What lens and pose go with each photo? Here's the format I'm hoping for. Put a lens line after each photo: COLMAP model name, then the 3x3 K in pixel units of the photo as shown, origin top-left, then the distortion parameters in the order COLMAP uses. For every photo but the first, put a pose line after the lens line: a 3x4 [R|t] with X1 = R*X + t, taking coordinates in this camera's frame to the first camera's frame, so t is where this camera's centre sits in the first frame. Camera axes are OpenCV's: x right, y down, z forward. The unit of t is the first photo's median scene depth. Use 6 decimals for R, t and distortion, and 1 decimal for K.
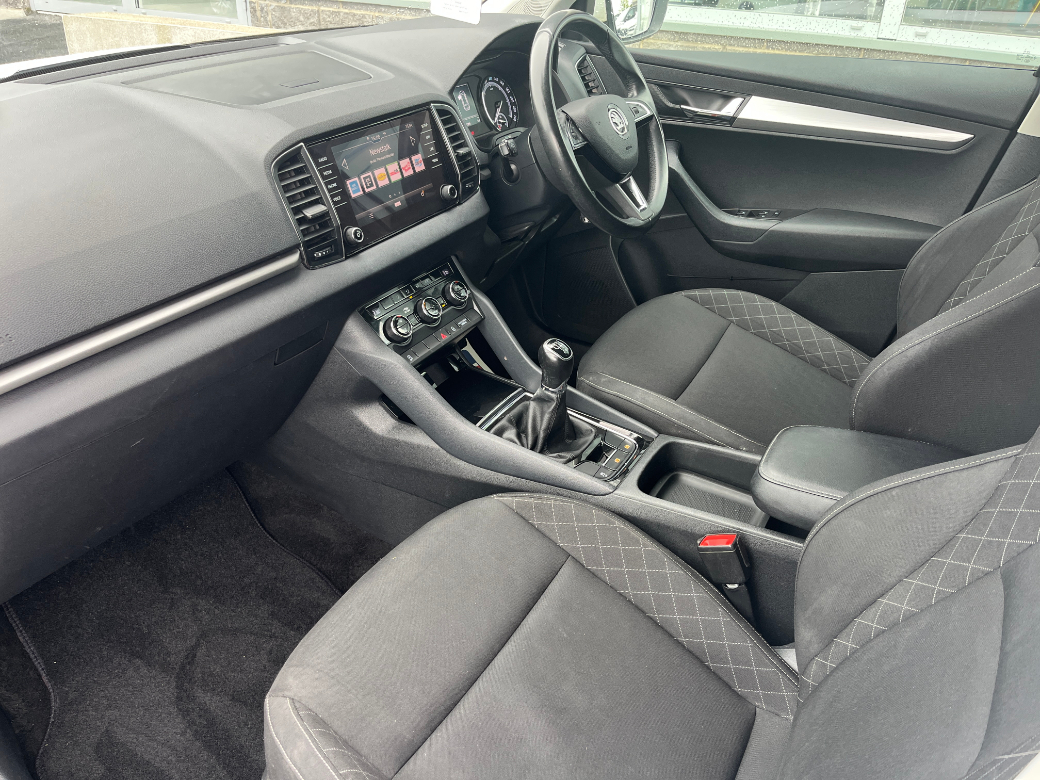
lens RADIAL K [[791.1, 0, 515.2], [0, 791.1, 391.6], [0, 0, 1]] dist [0.039719, -0.063827]
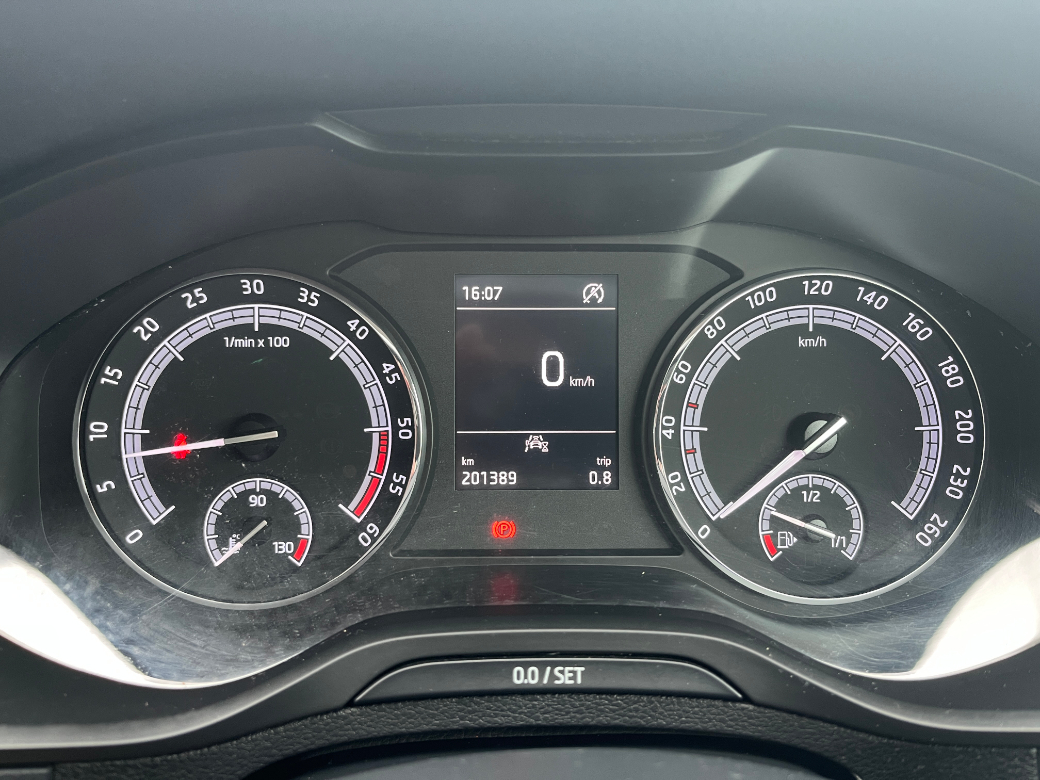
lens RADIAL K [[791.1, 0, 524.5], [0, 791.1, 390.3], [0, 0, 1]] dist [0.039719, -0.063827]
pose [[0.531276, 0.316161, -0.785995, 0.105718], [-0.436796, 0.897163, 0.065634, -0.465268], [0.725916, 0.308450, 0.614739, 1.108322]]
